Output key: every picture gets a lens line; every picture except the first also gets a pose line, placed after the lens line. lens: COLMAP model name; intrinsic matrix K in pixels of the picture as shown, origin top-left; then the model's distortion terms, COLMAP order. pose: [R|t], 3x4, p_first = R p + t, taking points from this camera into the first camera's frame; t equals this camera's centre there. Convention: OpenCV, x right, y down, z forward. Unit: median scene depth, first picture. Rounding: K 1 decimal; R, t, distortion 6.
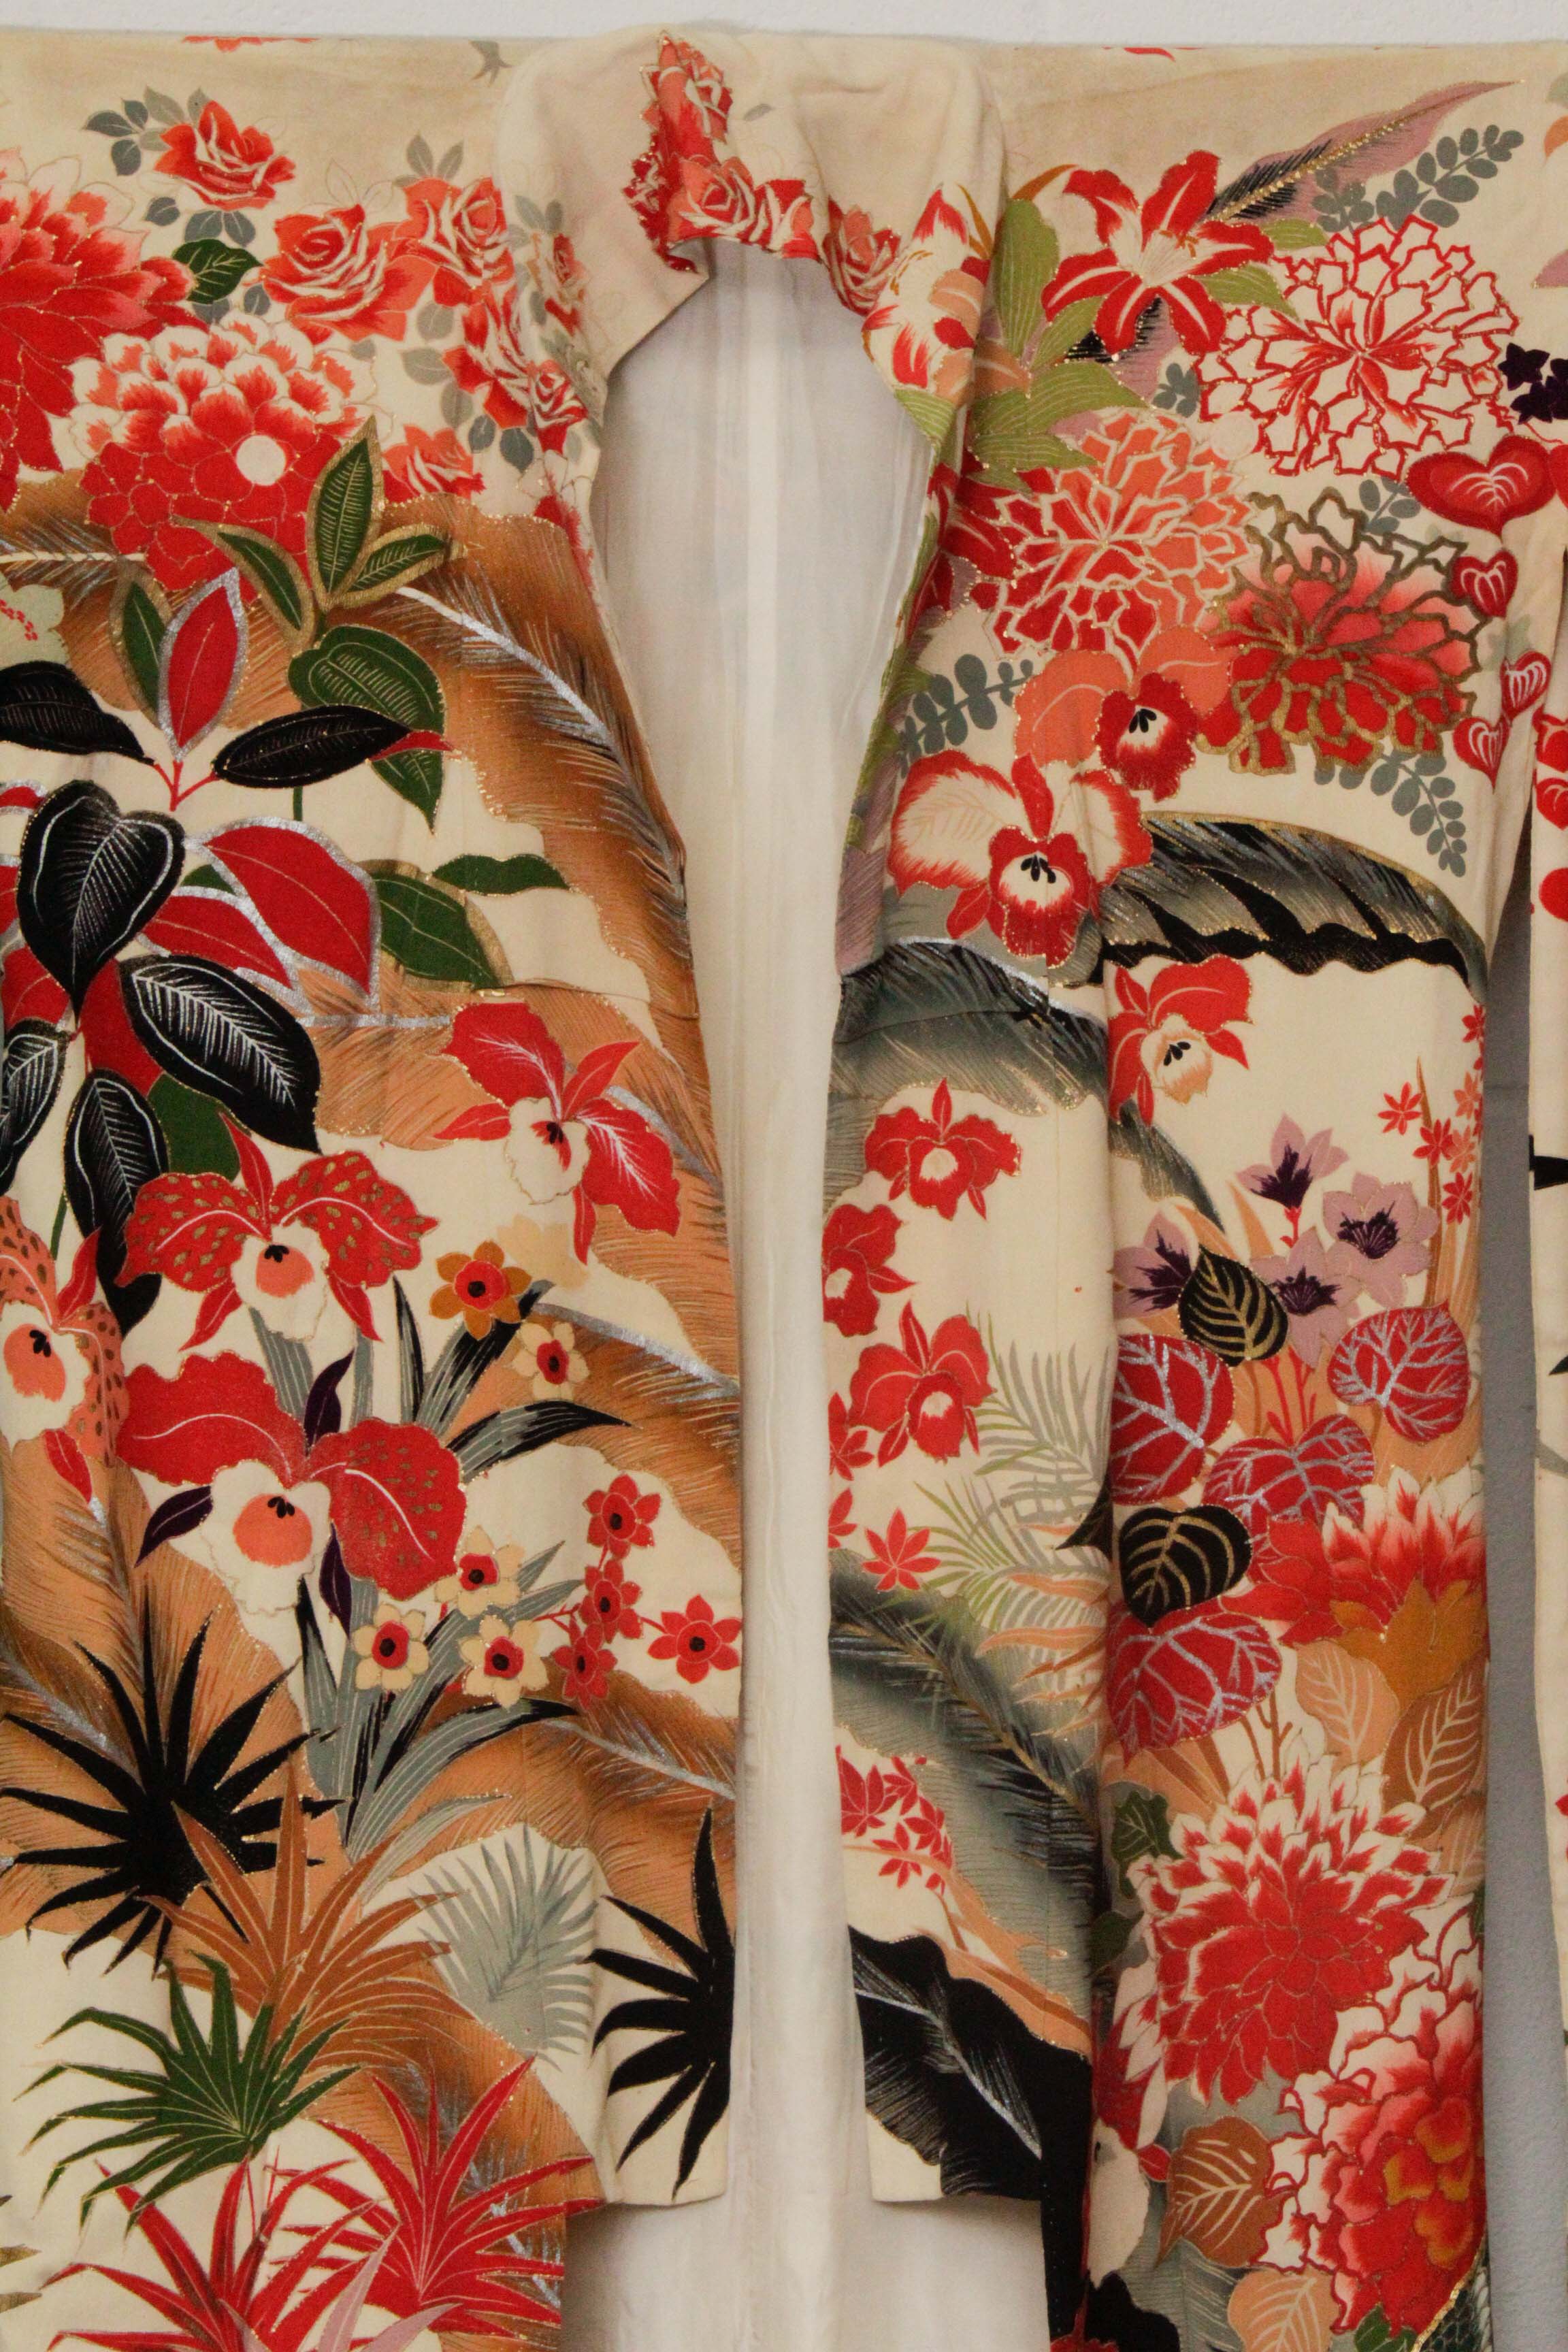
lens RADIAL K [[5834.8, 0, 751.0], [0, 5834.8, 1134.0], [0, 0, 1]] dist [0.108802, 0.000000]
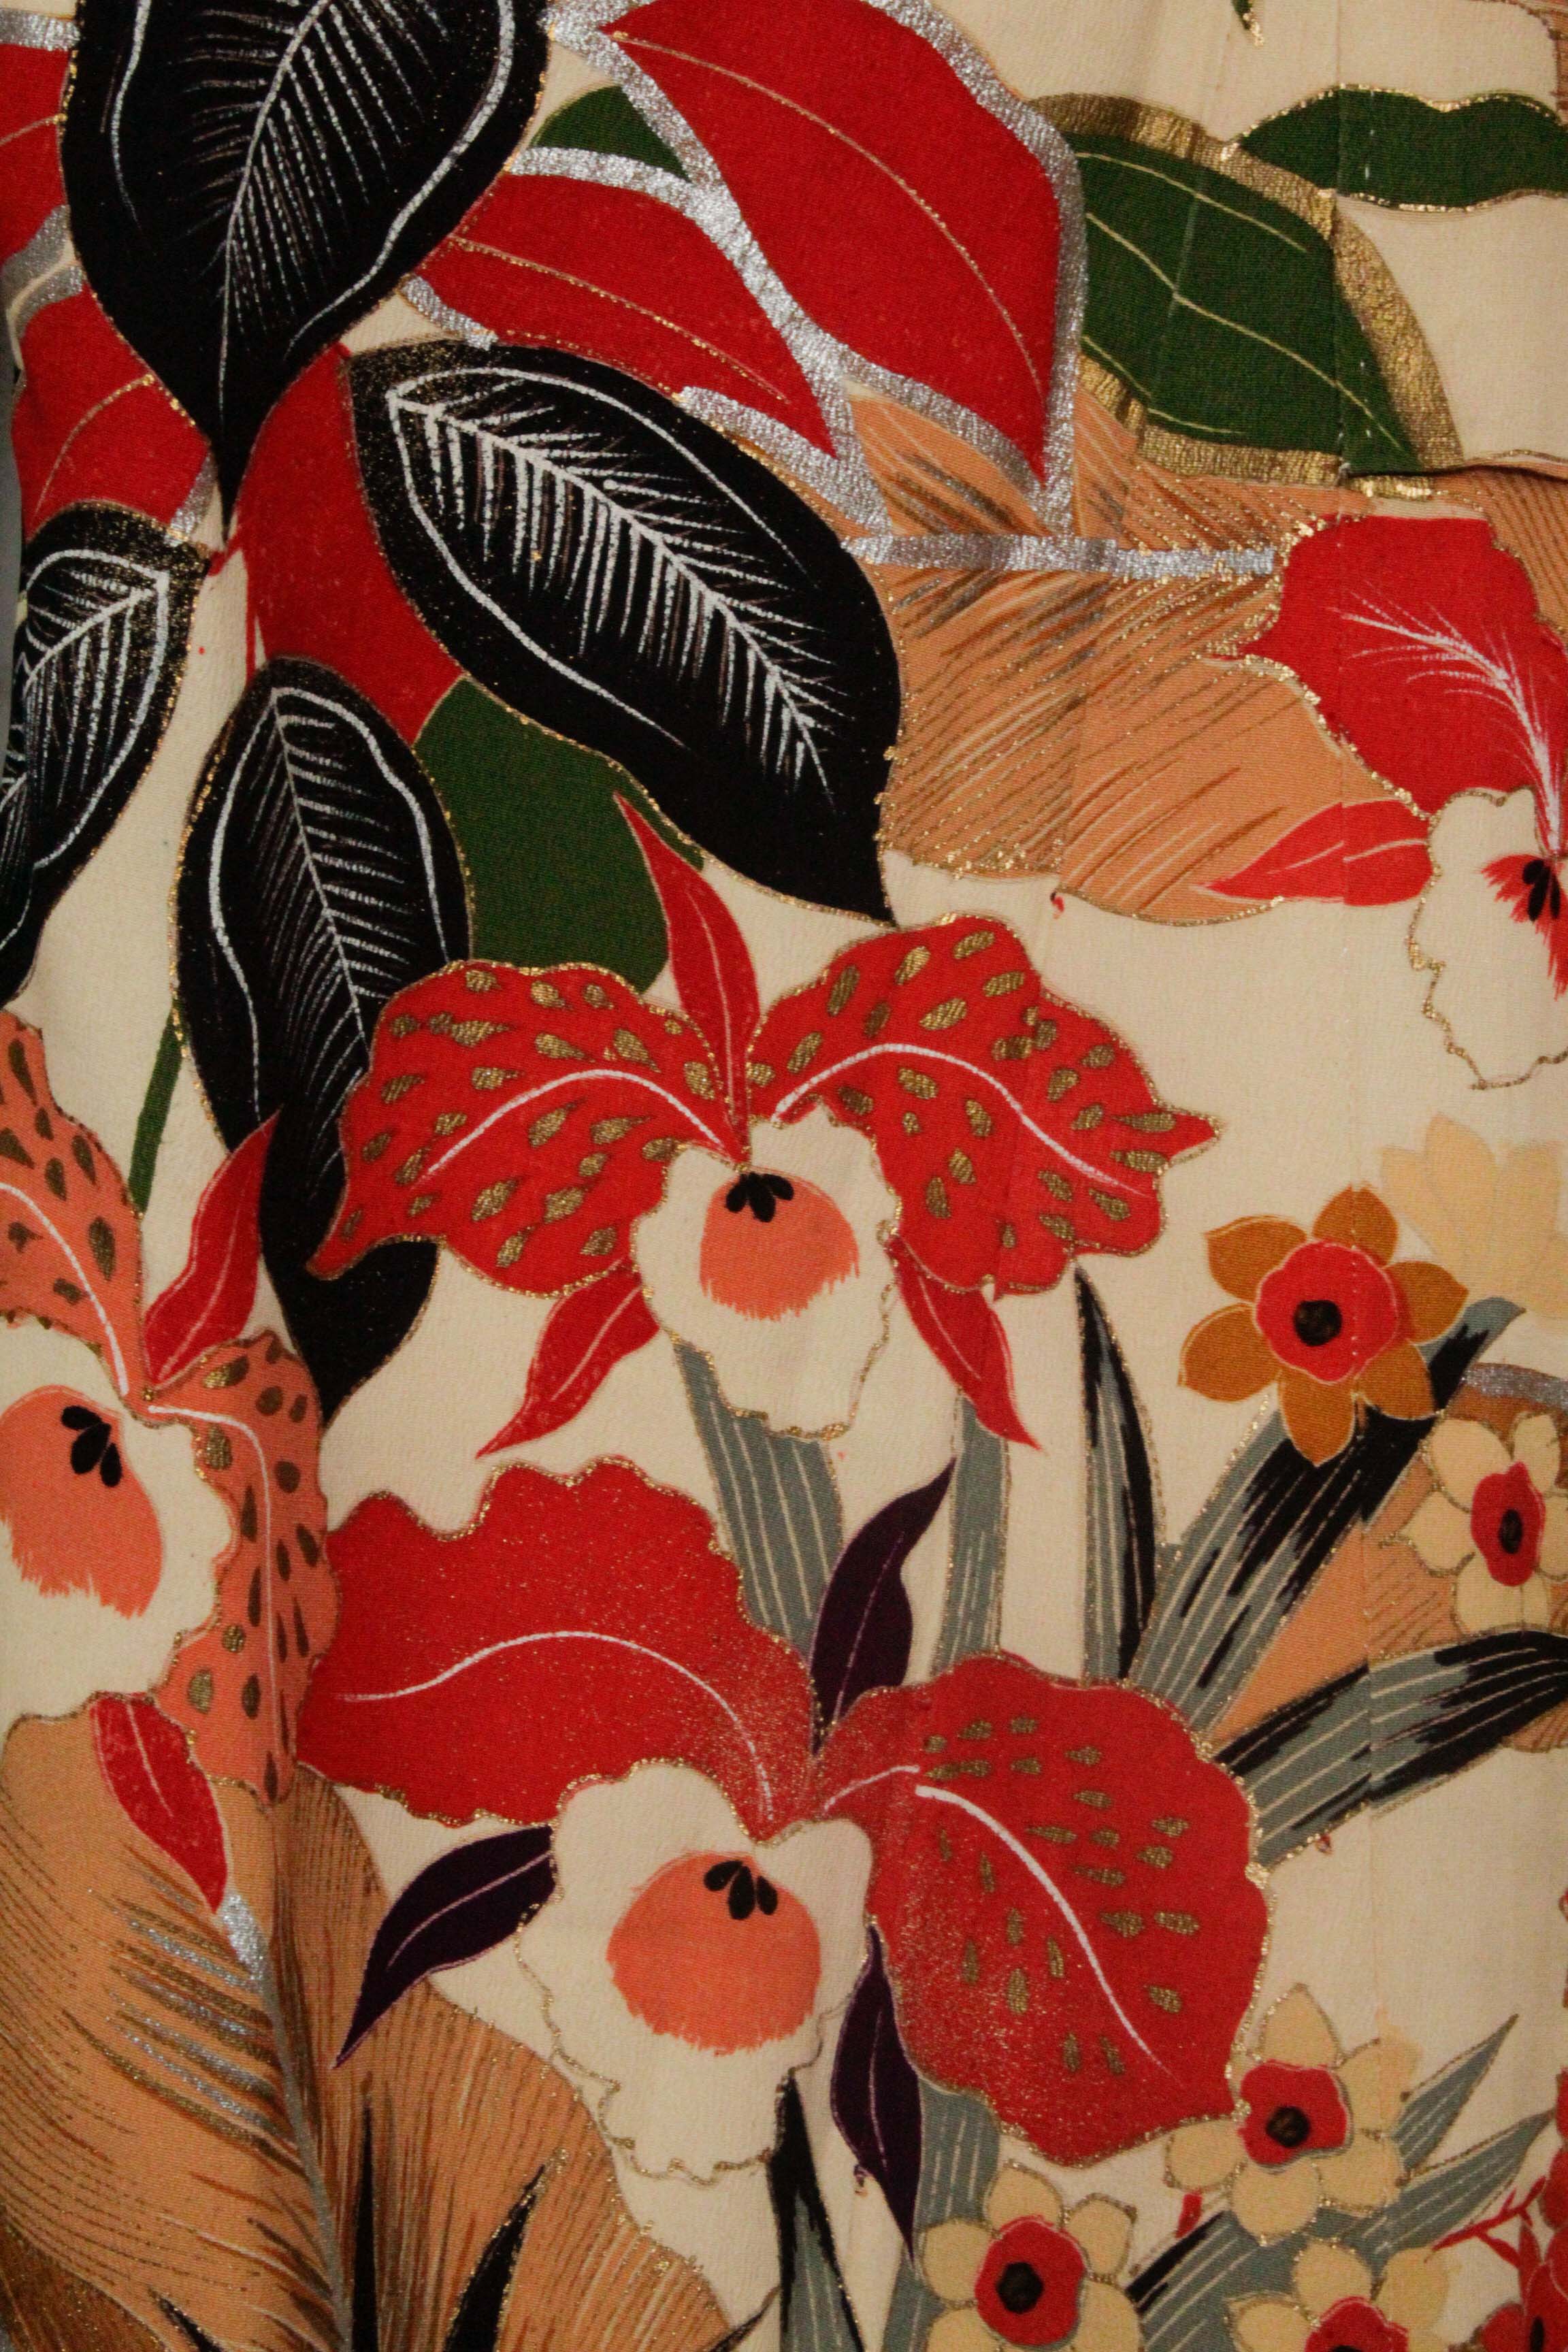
lens RADIAL K [[5834.8, 0, 772.9], [0, 5834.8, 1165.7], [0, 0, 1]] dist [0.108802, 0.000000]
pose [[0.999108, 0.040492, -0.011956, -0.076148], [-0.039556, 0.996746, 0.070227, -0.006609], [0.014761, -0.069691, 0.997459, 0.642118]]
